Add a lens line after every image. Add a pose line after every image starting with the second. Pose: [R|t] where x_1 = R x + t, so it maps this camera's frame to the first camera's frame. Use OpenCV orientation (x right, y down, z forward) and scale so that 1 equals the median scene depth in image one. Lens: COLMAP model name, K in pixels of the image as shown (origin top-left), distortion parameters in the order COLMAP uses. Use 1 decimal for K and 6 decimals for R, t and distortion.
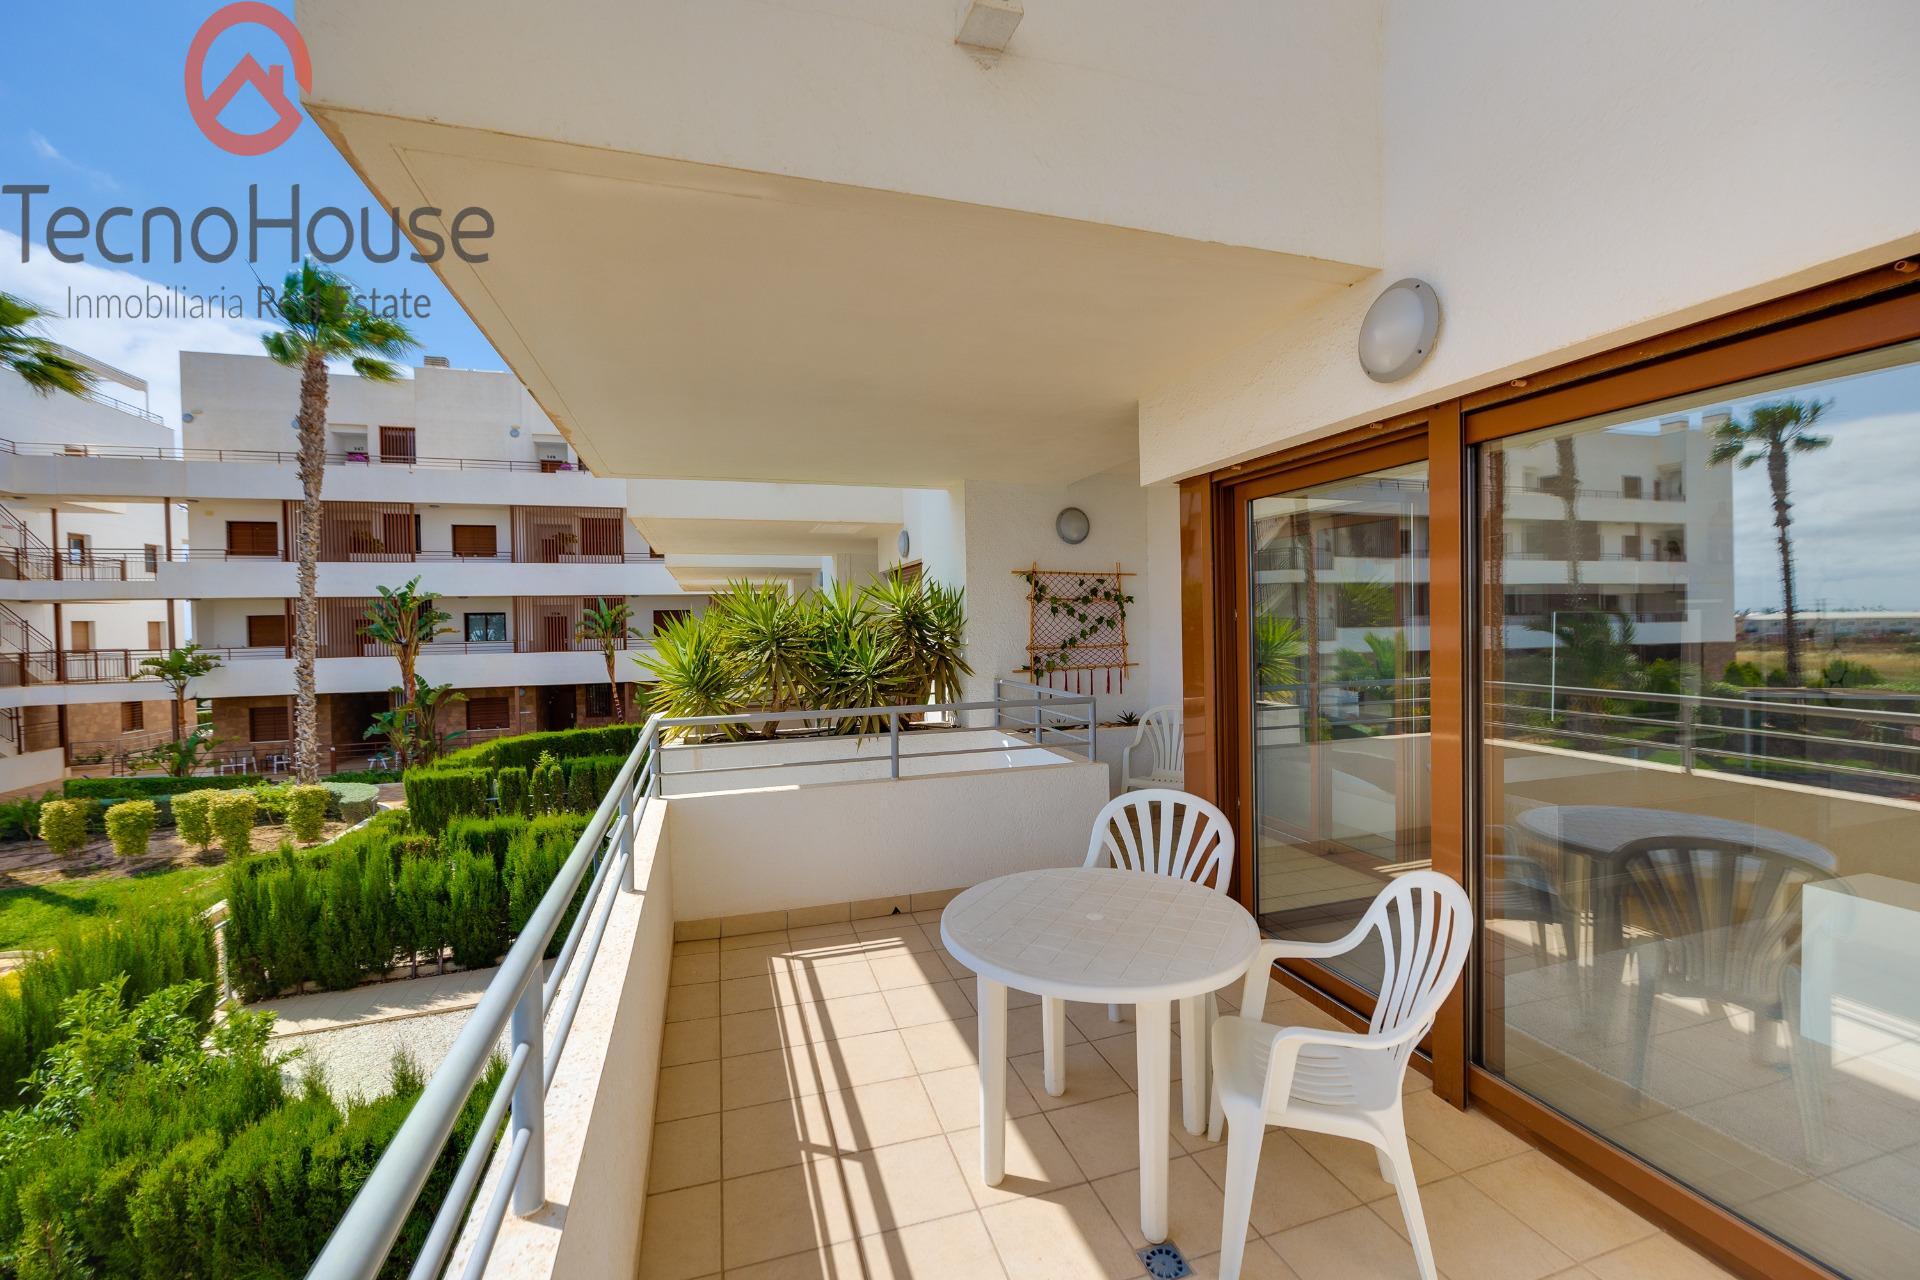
lens RADIAL K [[803.2, 0, 951.1], [0, 803.2, 633.1], [0, 0, 1]] dist [-0.000552, -0.000367]
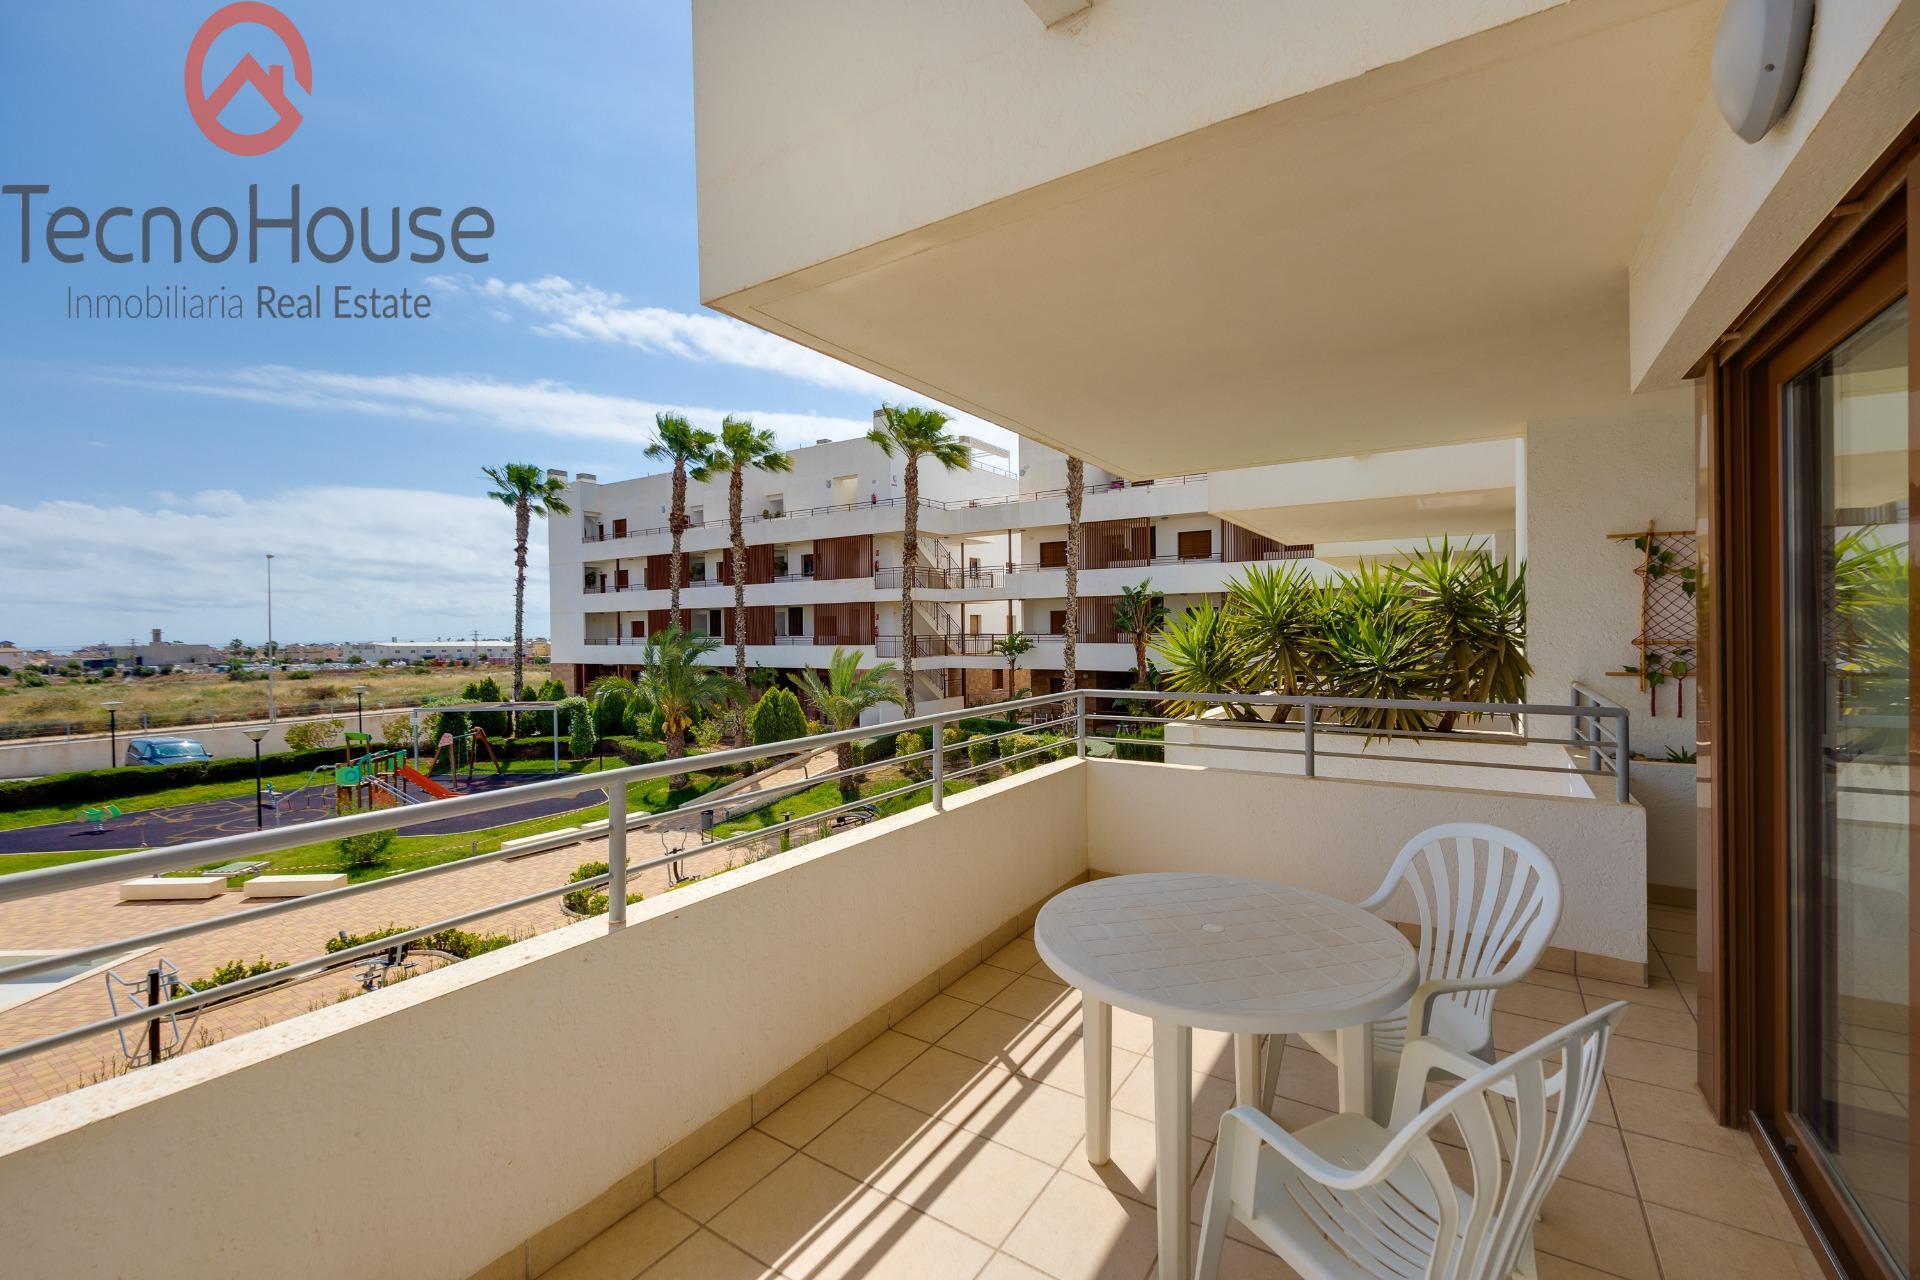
lens RADIAL K [[803.2, 0, 997.7], [0, 803.2, 636.5], [0, 0, 1]] dist [-0.000552, -0.000367]
pose [[0.643750, 0.018121, -0.765021, 0.127116], [-0.012092, 0.999836, 0.013509, 0.005100], [0.765140, 0.000554, 0.643863, 0.048202]]
